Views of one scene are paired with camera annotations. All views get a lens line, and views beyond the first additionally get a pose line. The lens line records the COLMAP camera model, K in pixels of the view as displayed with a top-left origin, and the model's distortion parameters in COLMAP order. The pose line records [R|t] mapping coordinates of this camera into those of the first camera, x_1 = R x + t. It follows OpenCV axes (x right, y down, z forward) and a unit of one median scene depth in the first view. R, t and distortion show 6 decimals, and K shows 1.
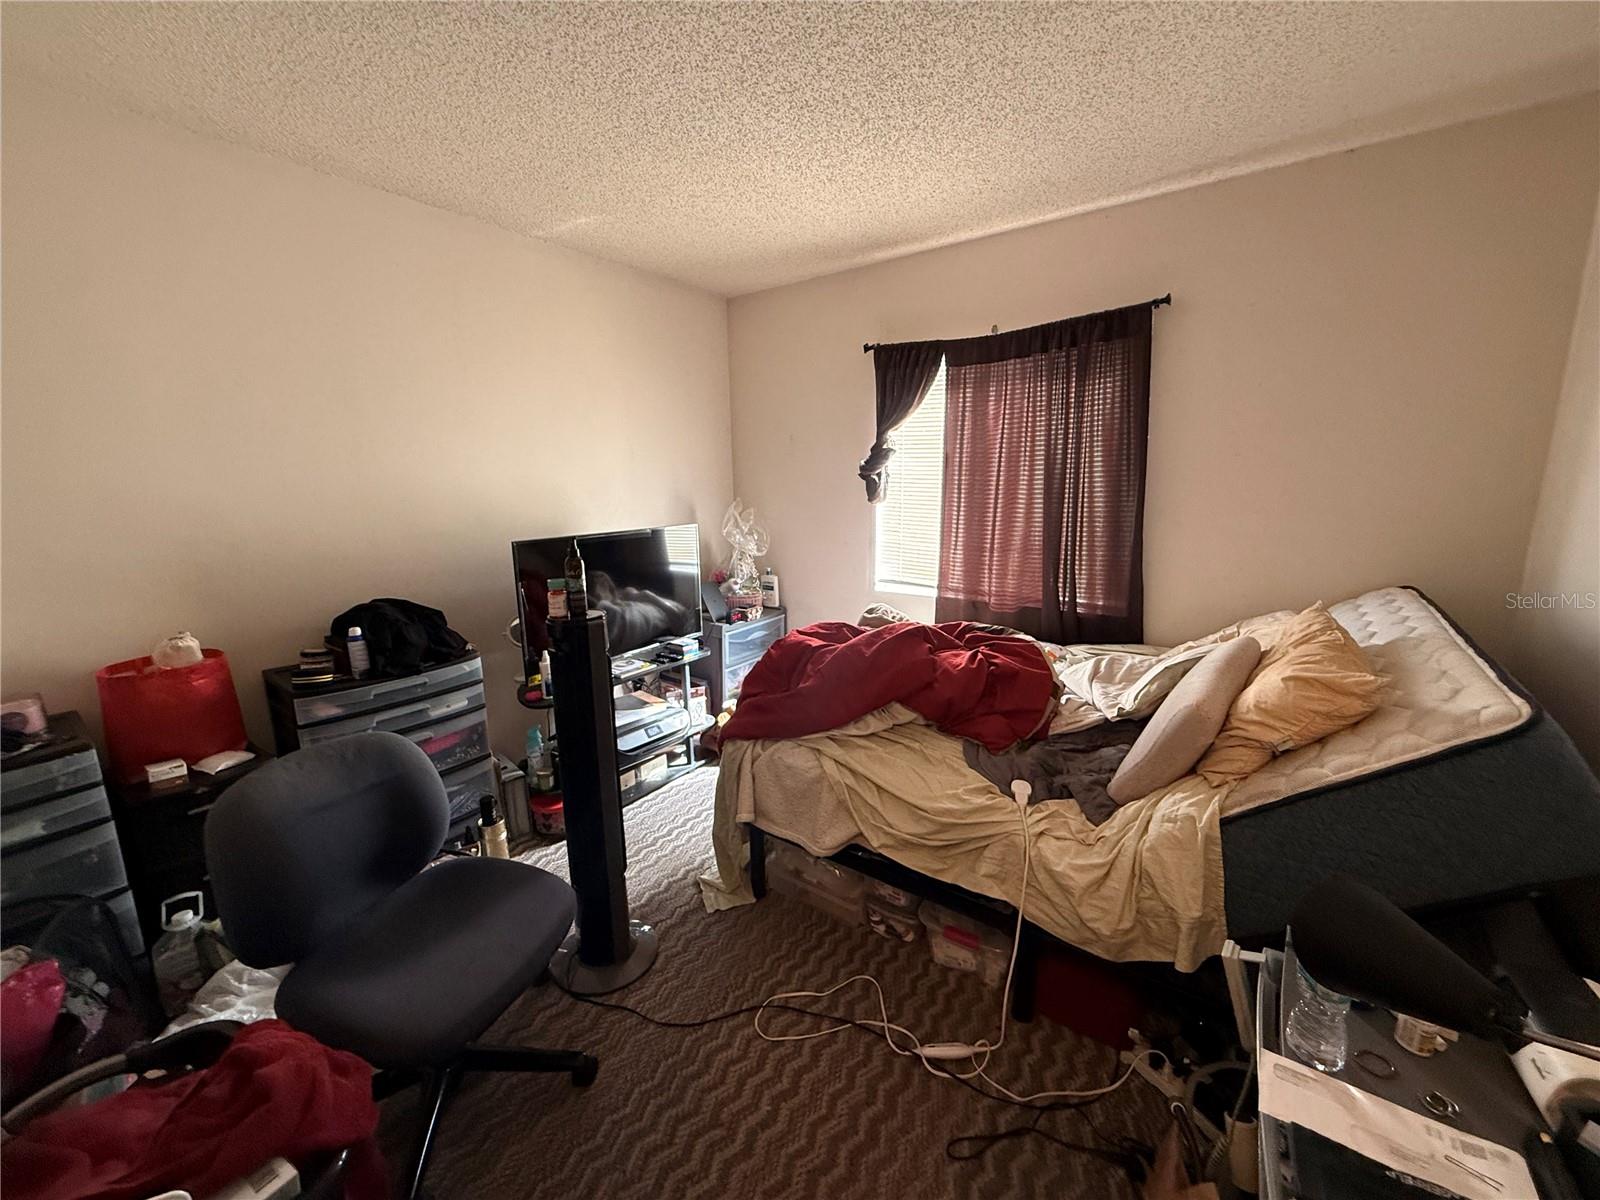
lens RADIAL K [[637.6, 0, 799.8], [0, 637.6, 597.8], [0, 0, 1]] dist [0.001082, 0.000144]
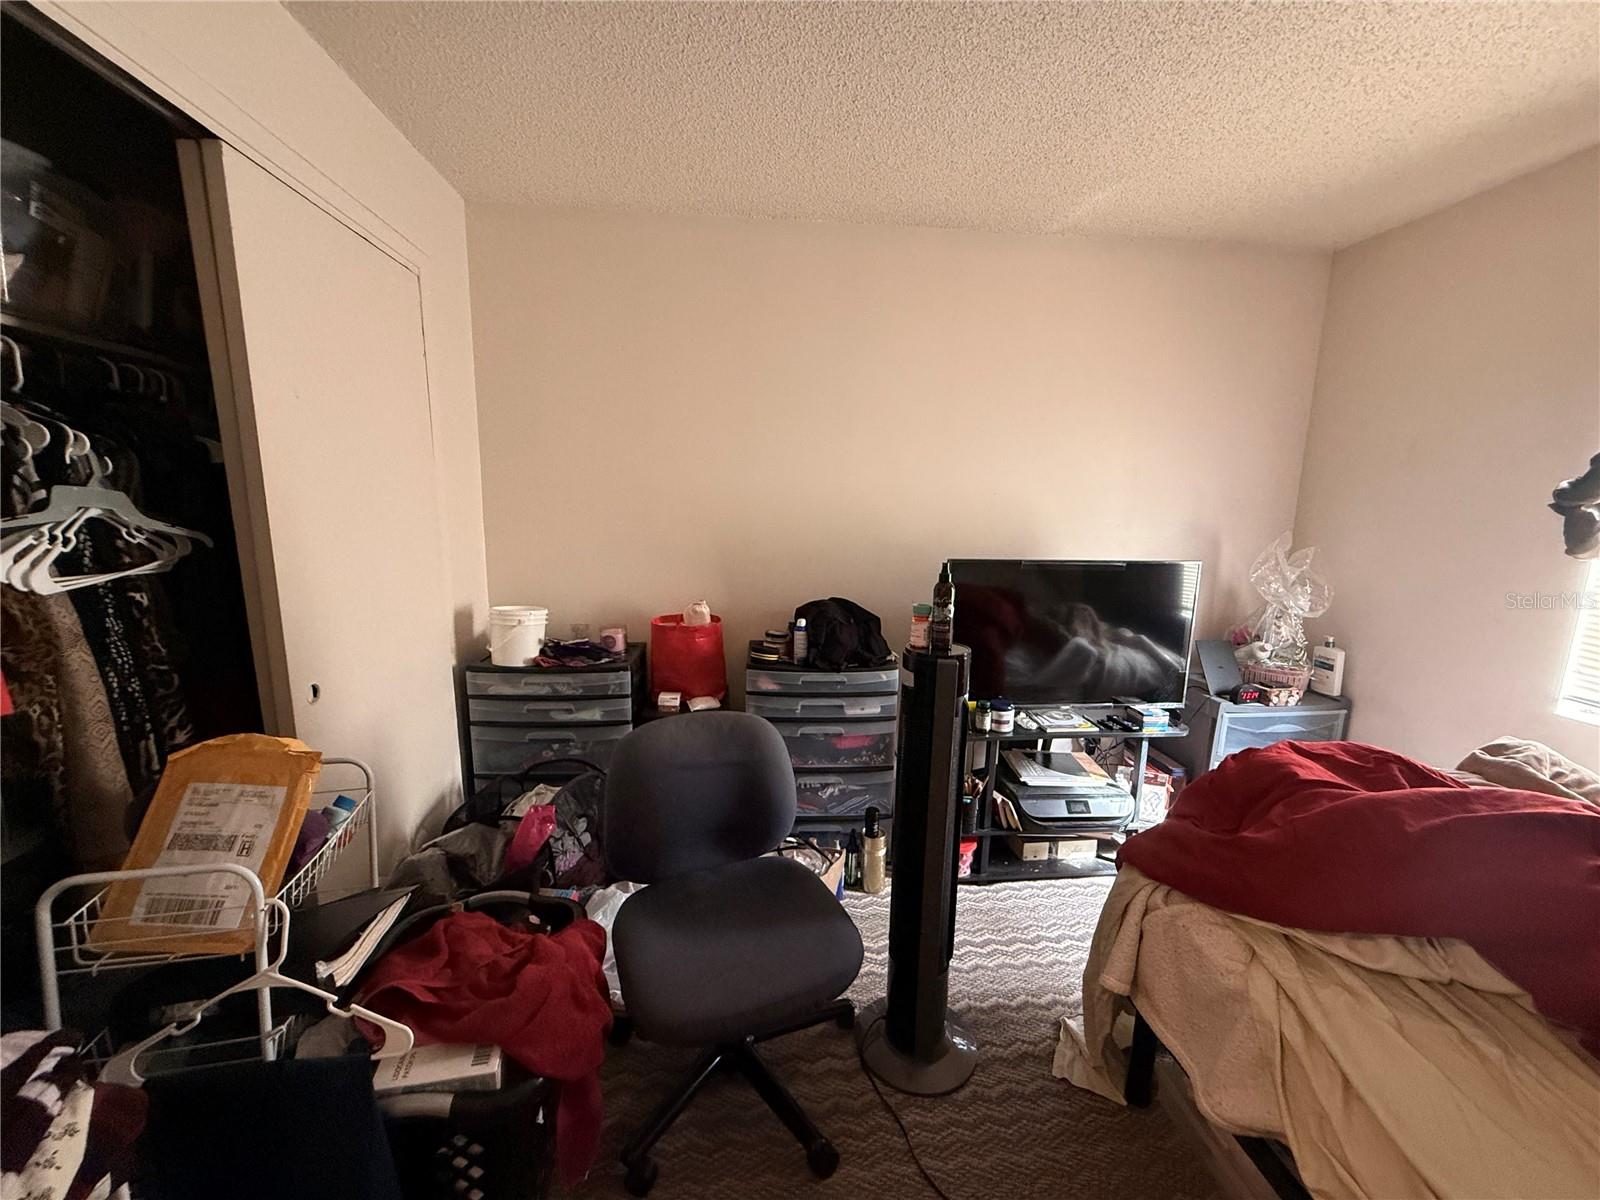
lens RADIAL K [[637.6, 0, 800.0], [0, 637.6, 601.5], [0, 0, 1]] dist [0.001082, 0.000144]
pose [[0.663158, 0.149987, -0.733298, 0.116939], [-0.169826, 0.984317, 0.047748, -0.034820], [0.728959, 0.092869, 0.678229, 0.208809]]
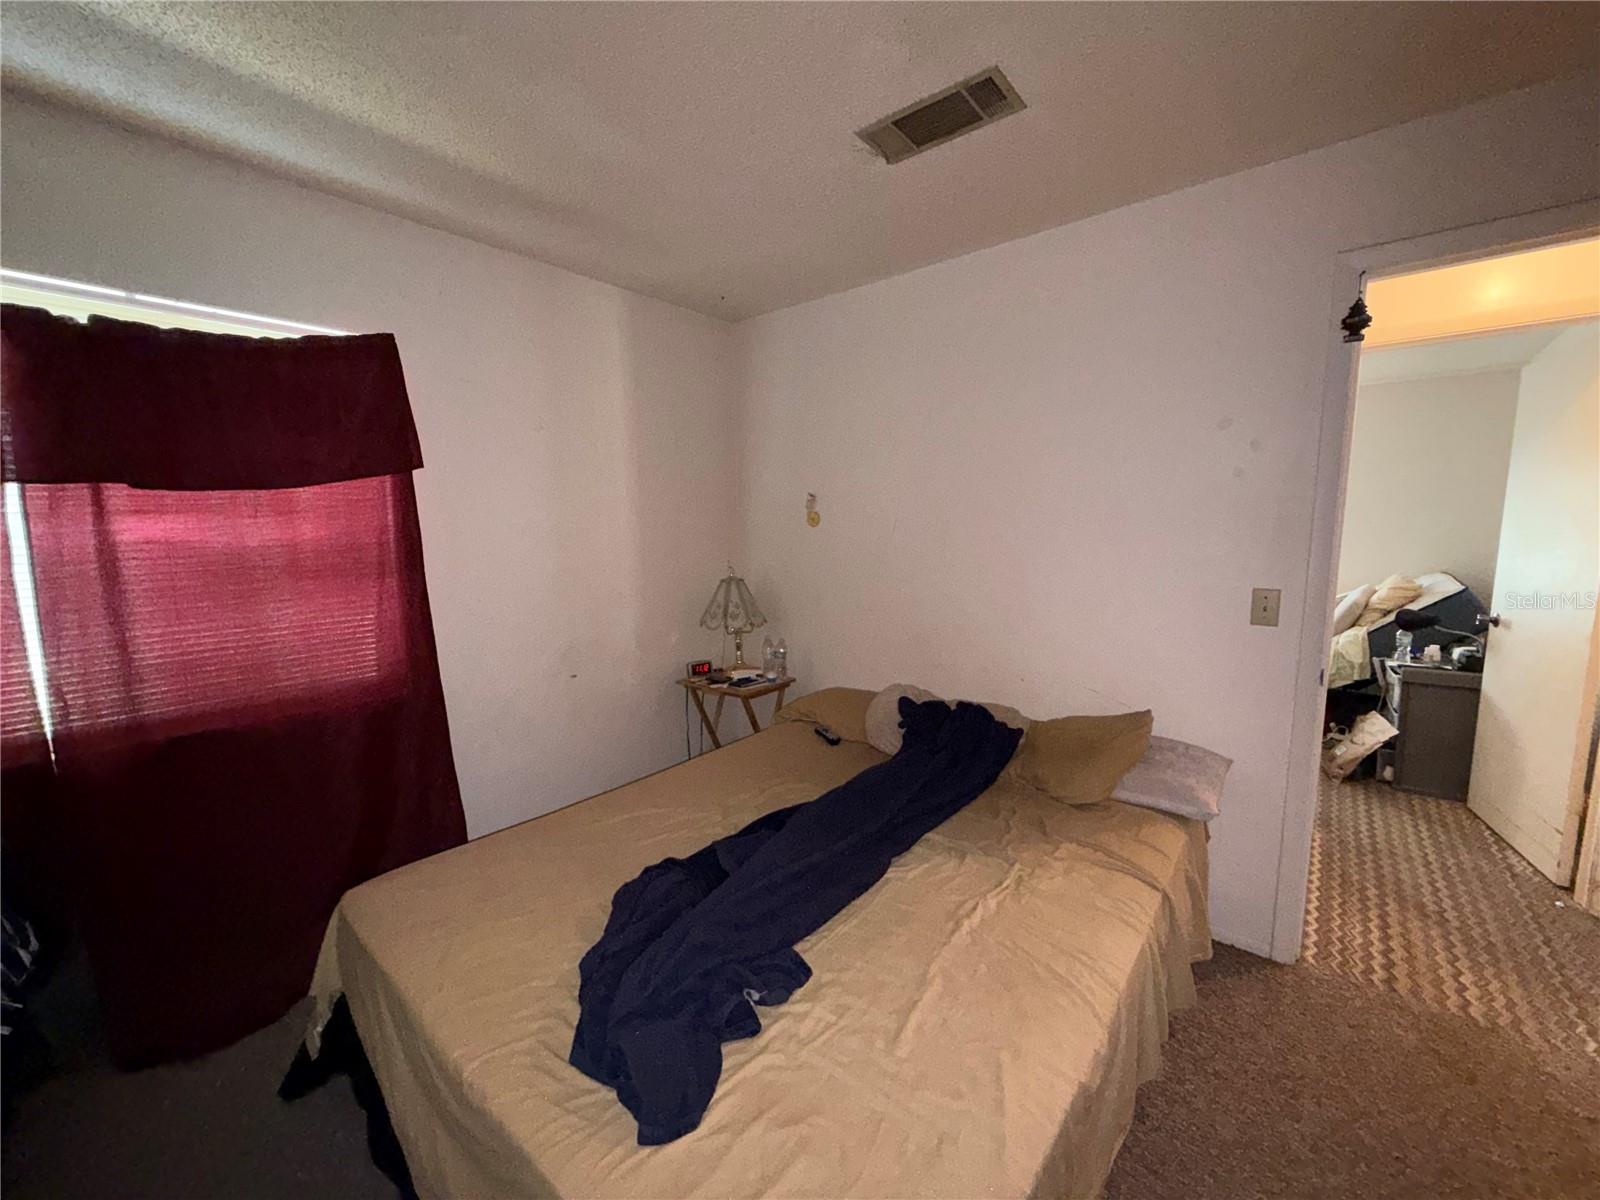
lens RADIAL K [[637.6, 0, 799.8], [0, 637.6, 599.4], [0, 0, 1]] dist [0.001082, 0.000144]
pose [[0.998281, 0.016941, -0.056104, -1.001212], [-0.020434, 0.997849, -0.062284, 0.227663], [0.054928, 0.063324, 0.996480, -1.171592]]
